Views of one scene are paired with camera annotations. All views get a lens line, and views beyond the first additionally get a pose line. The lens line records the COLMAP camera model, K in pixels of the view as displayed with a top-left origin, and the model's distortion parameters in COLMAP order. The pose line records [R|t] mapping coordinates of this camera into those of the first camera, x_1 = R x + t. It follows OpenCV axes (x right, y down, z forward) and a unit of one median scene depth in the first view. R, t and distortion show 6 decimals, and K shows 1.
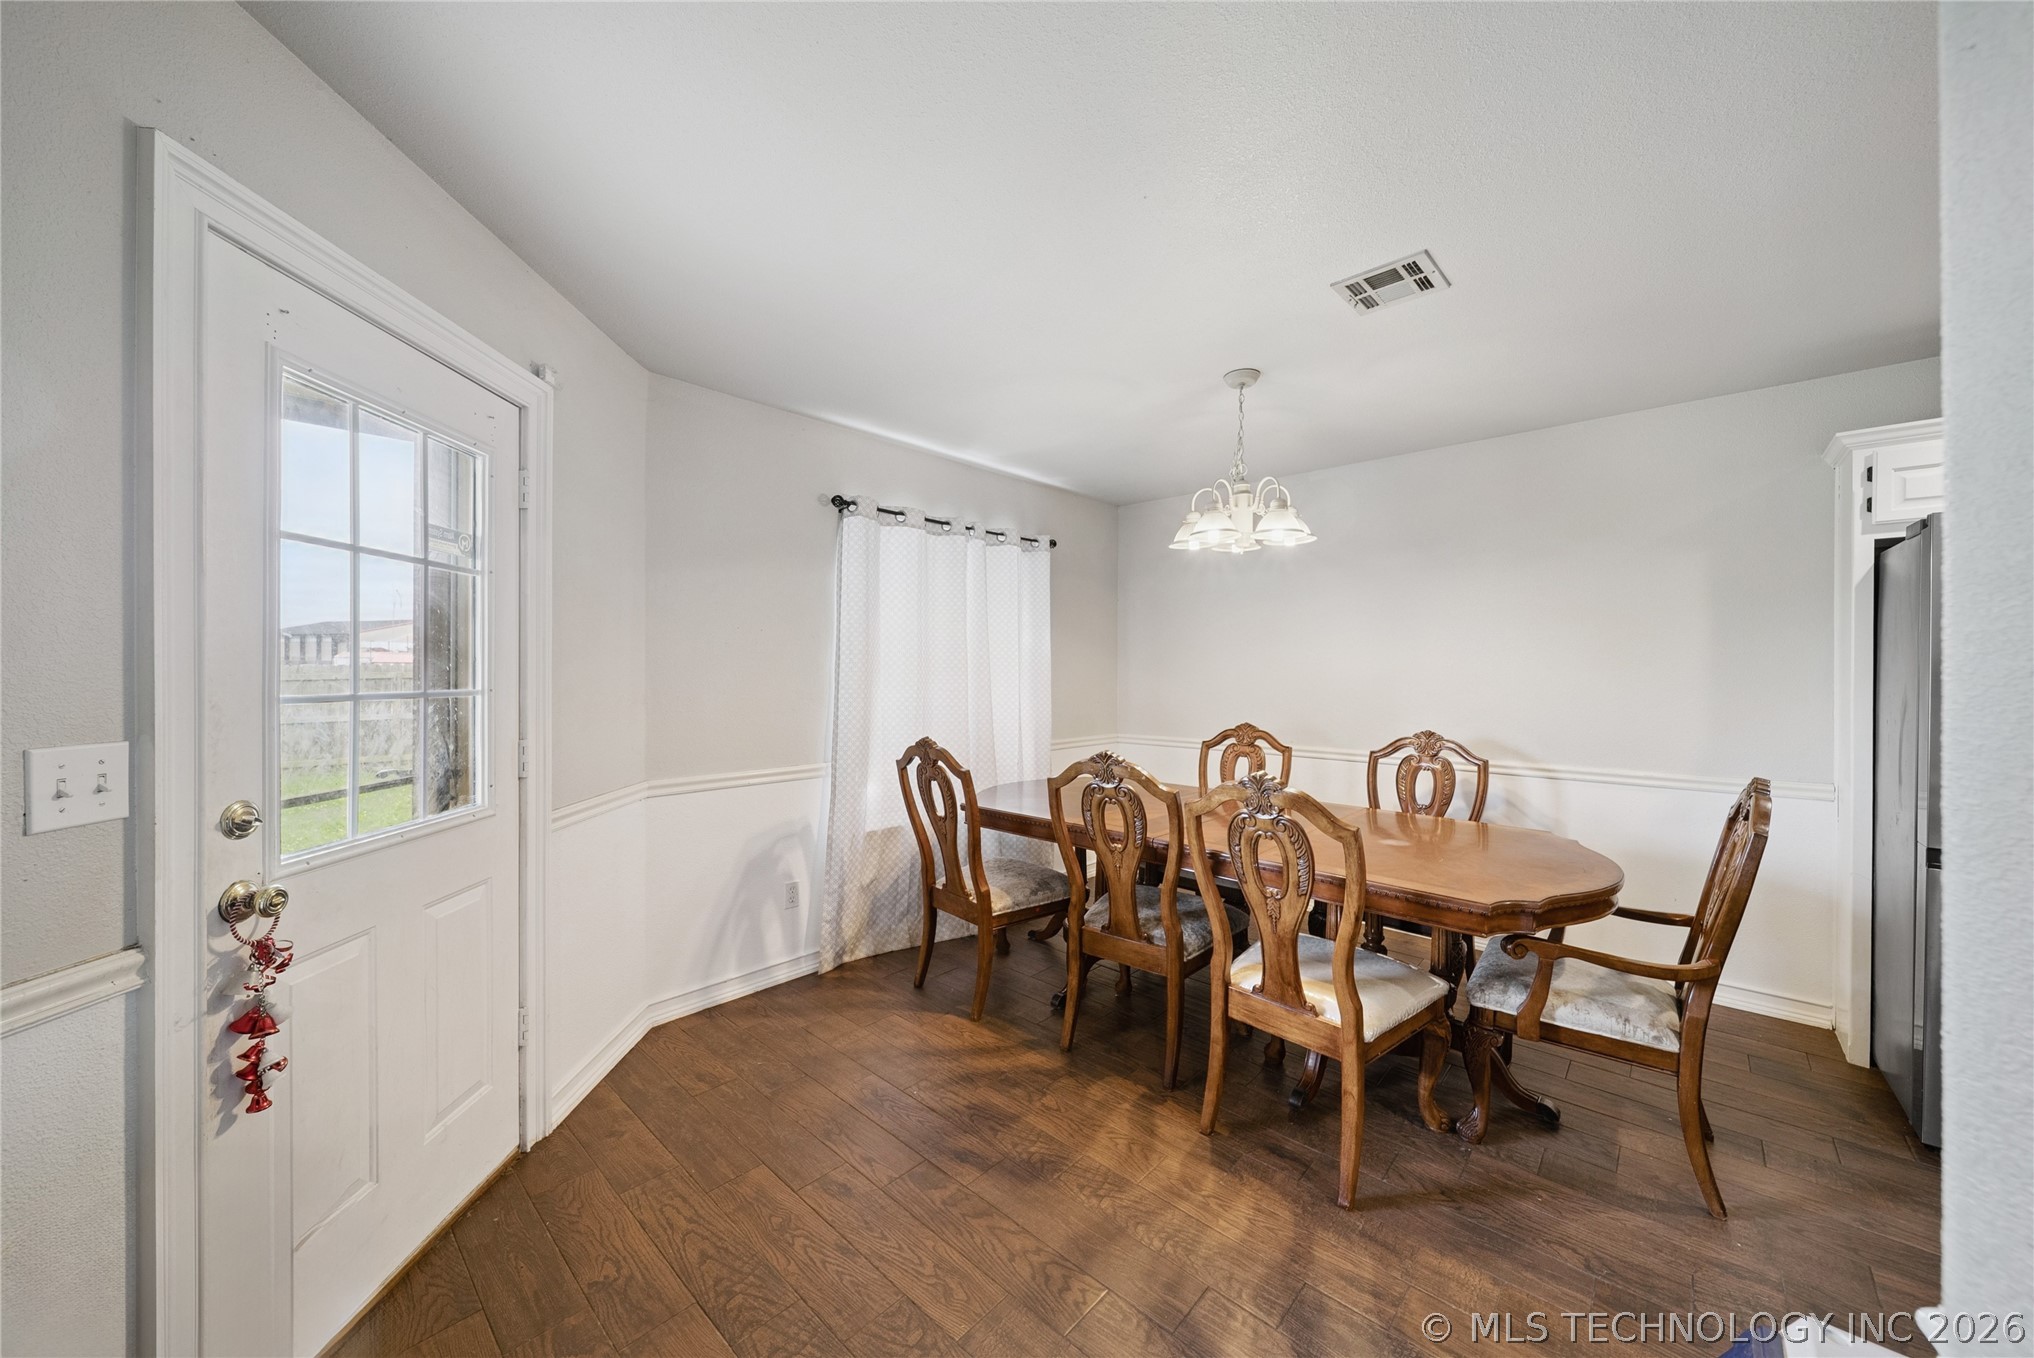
lens RADIAL K [[718.0, 0, 1017.0], [0, 718.0, 679.0], [0, 0, 1]] dist [0.001379, -0.001894]
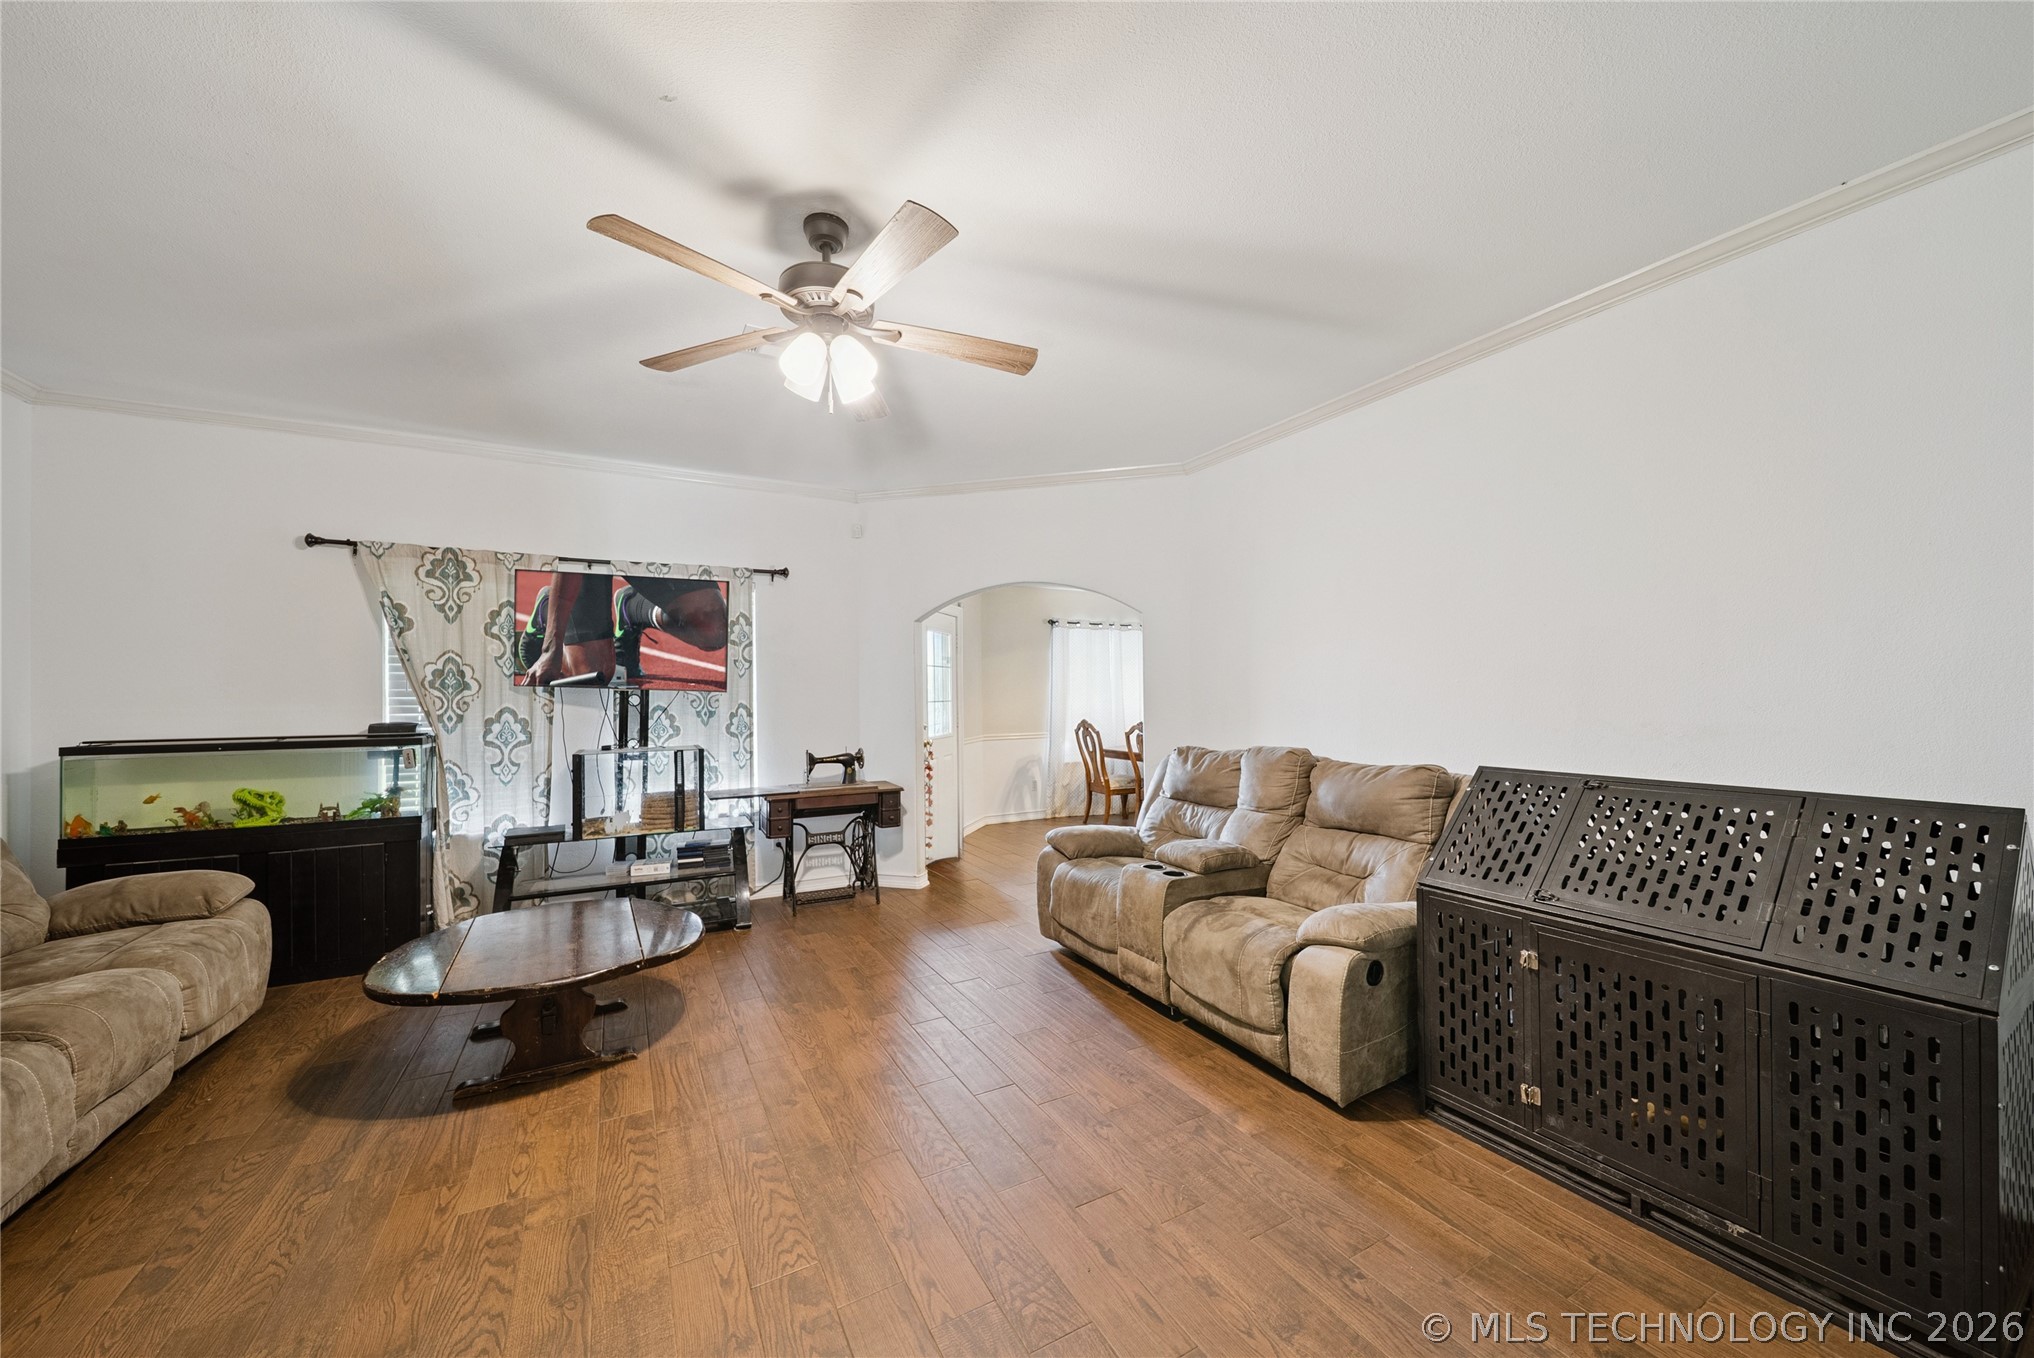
lens RADIAL K [[718.0, 0, 1017.0], [0, 718.0, 679.0], [0, 0, 1]] dist [0.001379, -0.001894]
pose [[0.947599, -0.021318, -0.318752, 0.431224], [0.013571, 0.999557, -0.026507, 0.004094], [0.319175, 0.020792, 0.947468, -1.387556]]
